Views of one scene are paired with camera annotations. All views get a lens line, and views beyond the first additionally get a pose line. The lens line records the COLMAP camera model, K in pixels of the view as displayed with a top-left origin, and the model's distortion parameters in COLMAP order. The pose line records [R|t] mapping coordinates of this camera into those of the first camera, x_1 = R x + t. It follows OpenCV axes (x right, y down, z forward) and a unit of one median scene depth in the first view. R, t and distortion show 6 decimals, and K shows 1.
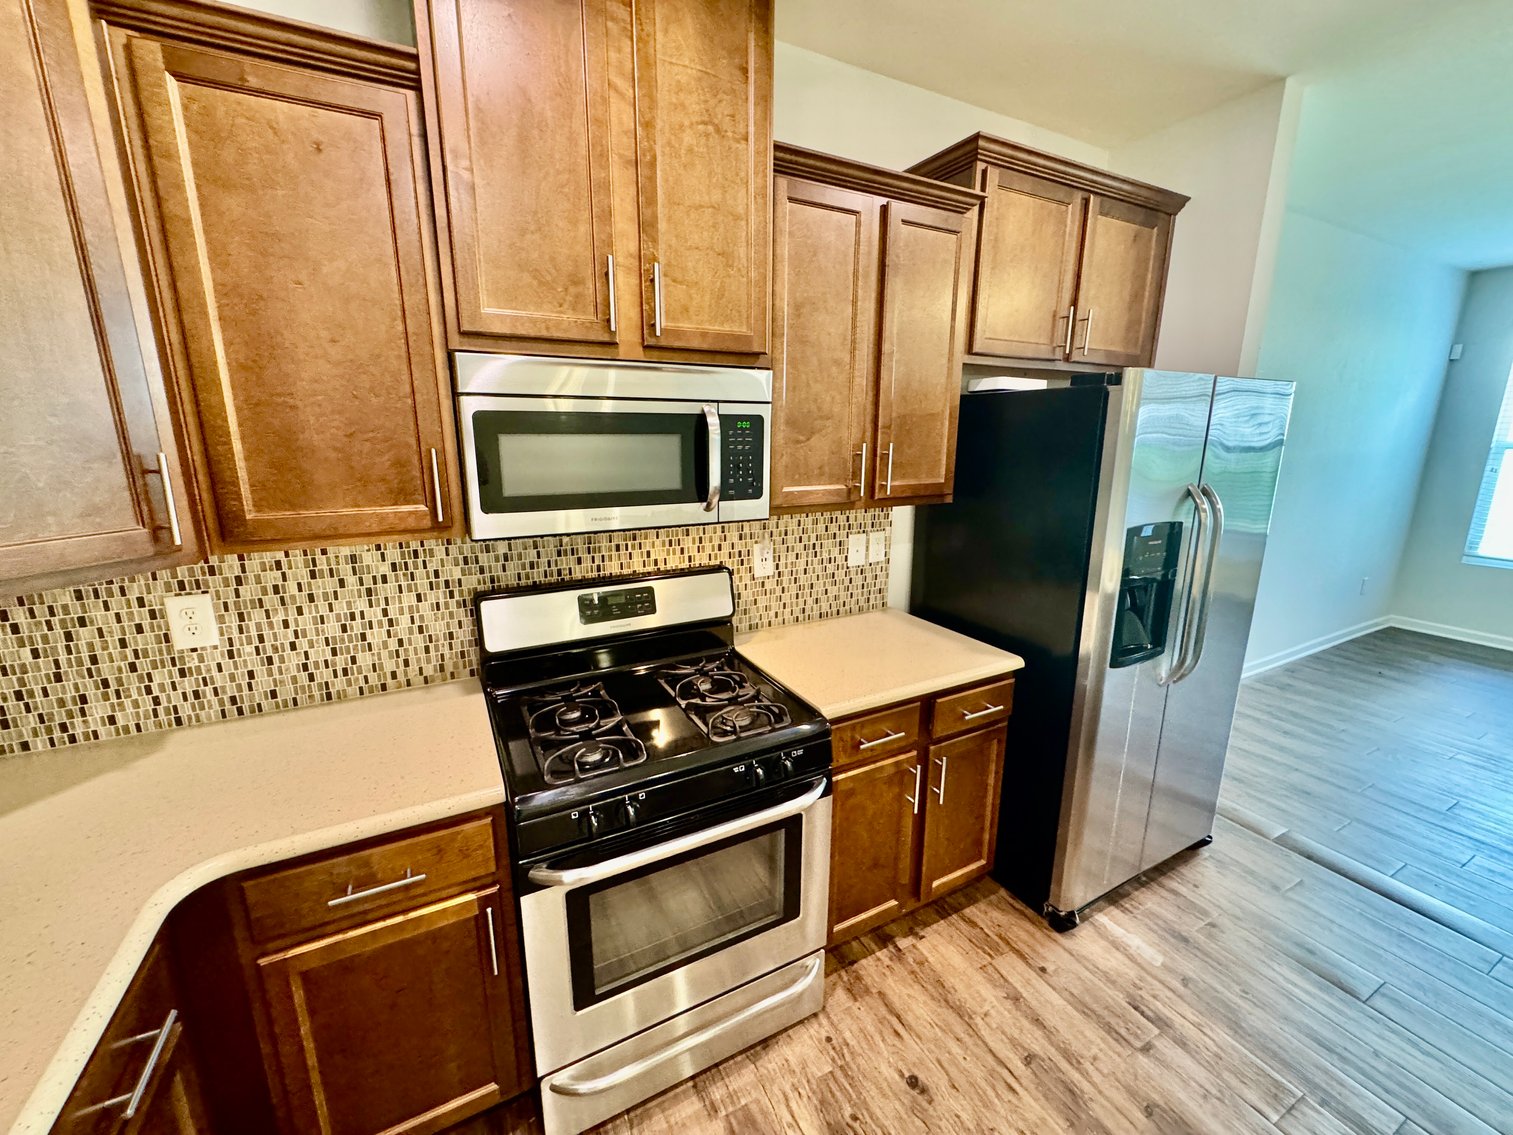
lens RADIAL K [[603.8, 0, 757.3], [0, 603.8, 564.5], [0, 0, 1]] dist [-0.002352, -0.000003]
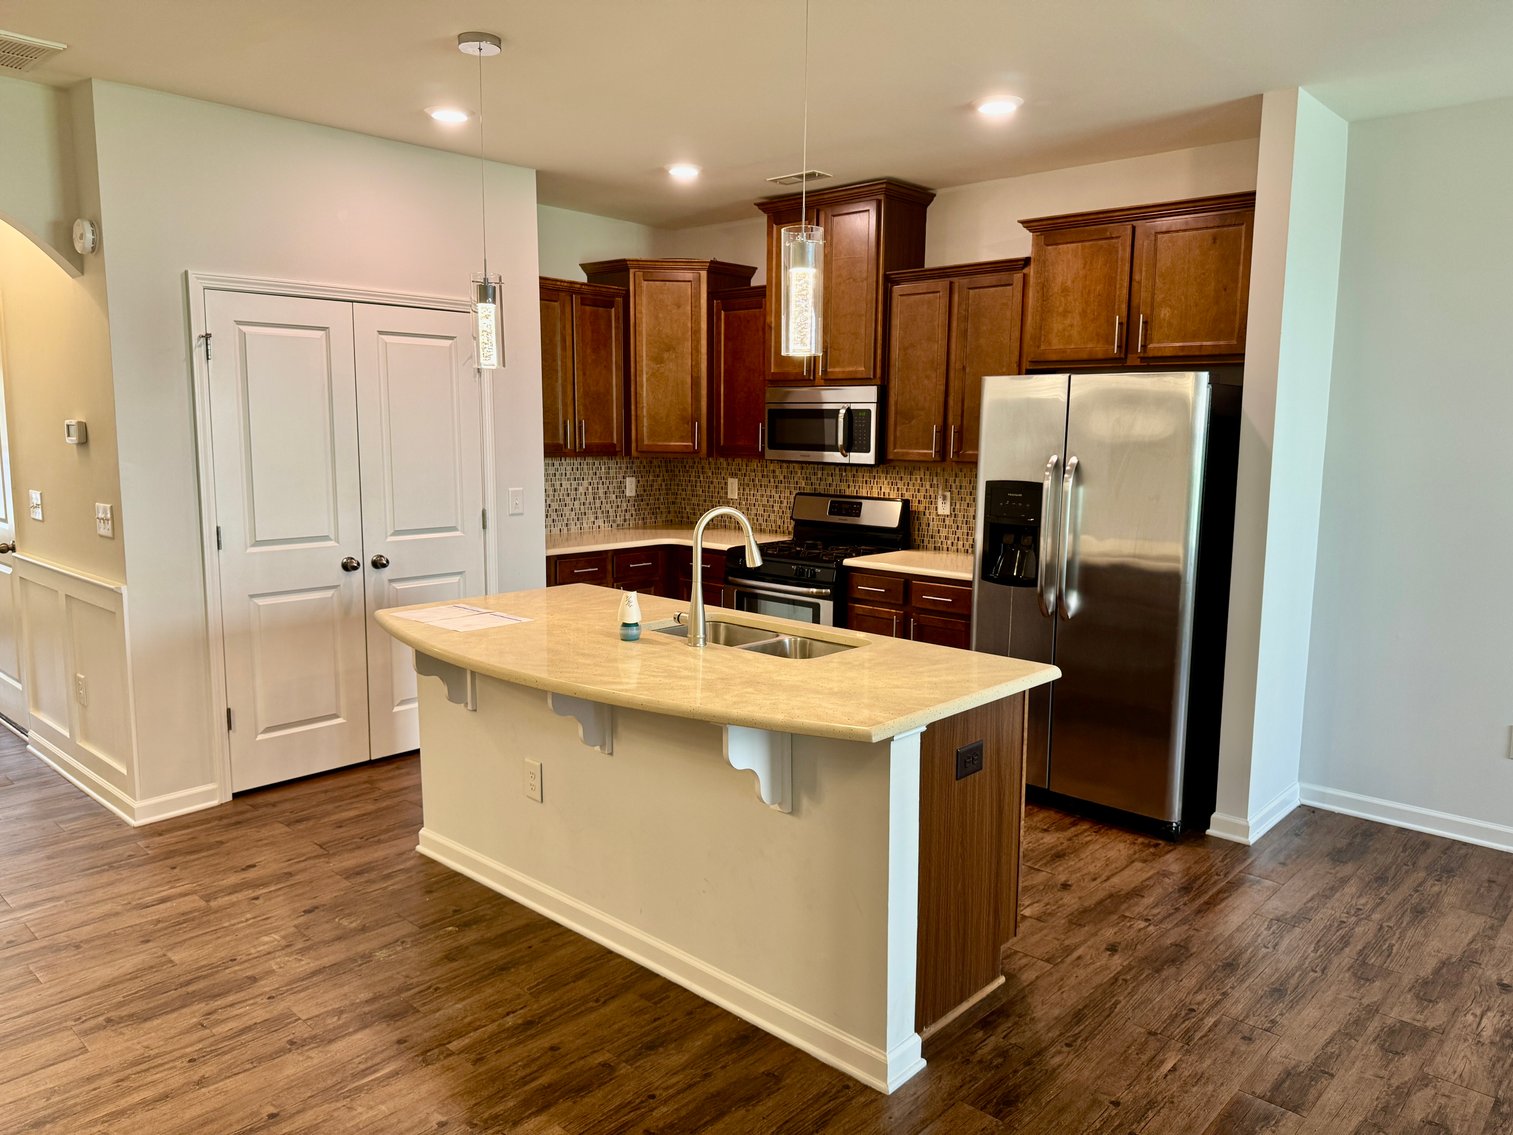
lens RADIAL K [[1061.7, 0, 756.6], [0, 1061.7, 576.4], [0, 0, 1]] dist [0.085773, -0.122900]
pose [[0.340364, 0.138198, -0.930083, 2.876996], [-0.216100, 0.974160, 0.065666, 0.118458], [0.915125, 0.178641, 0.361434, -0.426873]]
